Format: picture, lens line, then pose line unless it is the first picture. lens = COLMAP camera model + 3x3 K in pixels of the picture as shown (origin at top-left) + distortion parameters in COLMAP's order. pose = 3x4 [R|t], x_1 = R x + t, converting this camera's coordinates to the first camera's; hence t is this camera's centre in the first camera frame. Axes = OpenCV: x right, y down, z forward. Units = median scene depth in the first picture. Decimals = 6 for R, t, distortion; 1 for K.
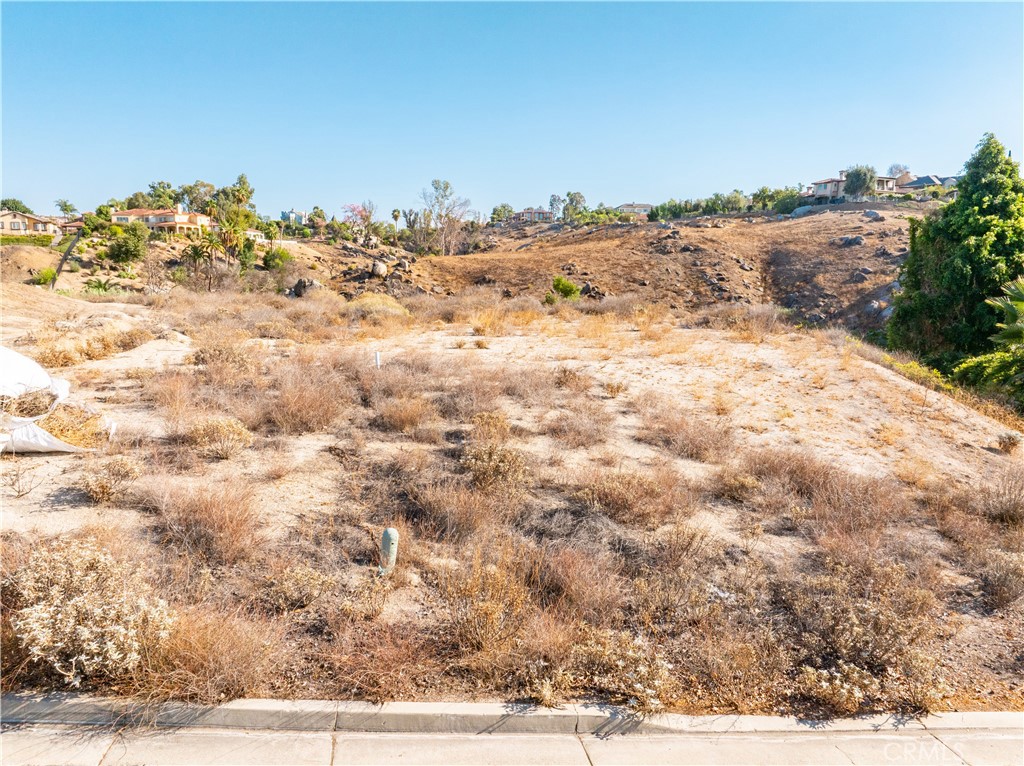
lens RADIAL K [[719.9, 0, 518.7], [0, 719.9, 380.6], [0, 0, 1]] dist [-0.042261, 0.008187]
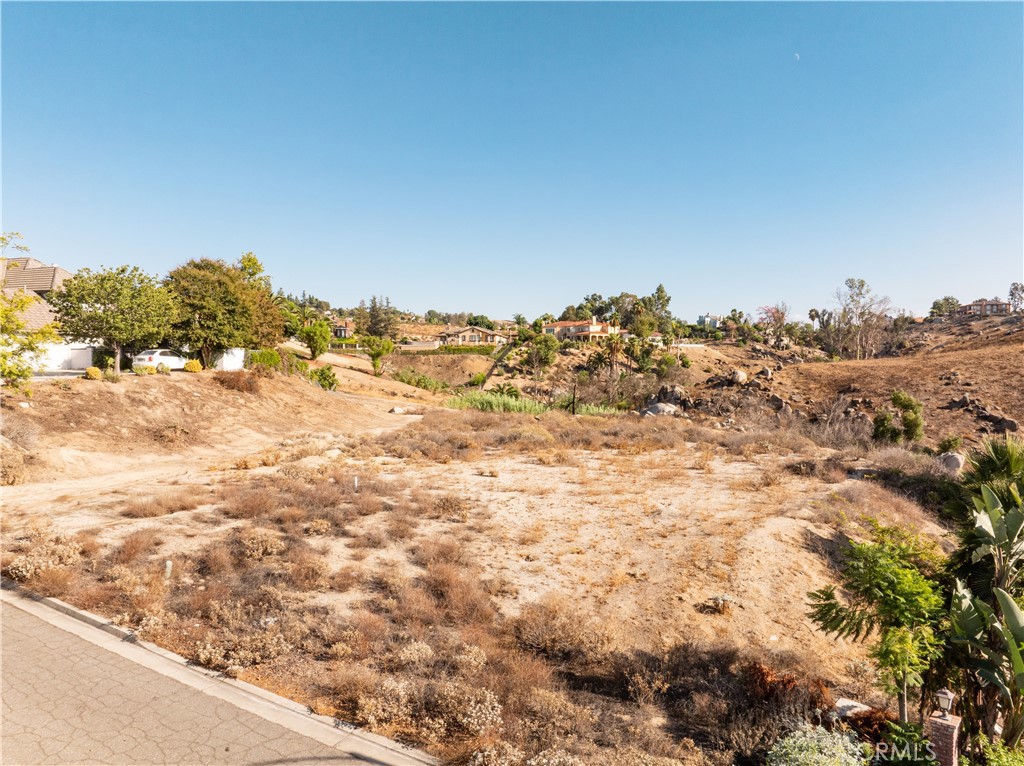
lens RADIAL K [[719.9, 0, 518.7], [0, 719.9, 380.6], [0, 0, 1]] dist [-0.042261, 0.008187]
pose [[0.826314, 0.008666, -0.563142, 0.112520], [-0.083074, 0.990820, -0.106649, -0.012438], [0.557049, 0.134908, 0.819449, -0.019440]]
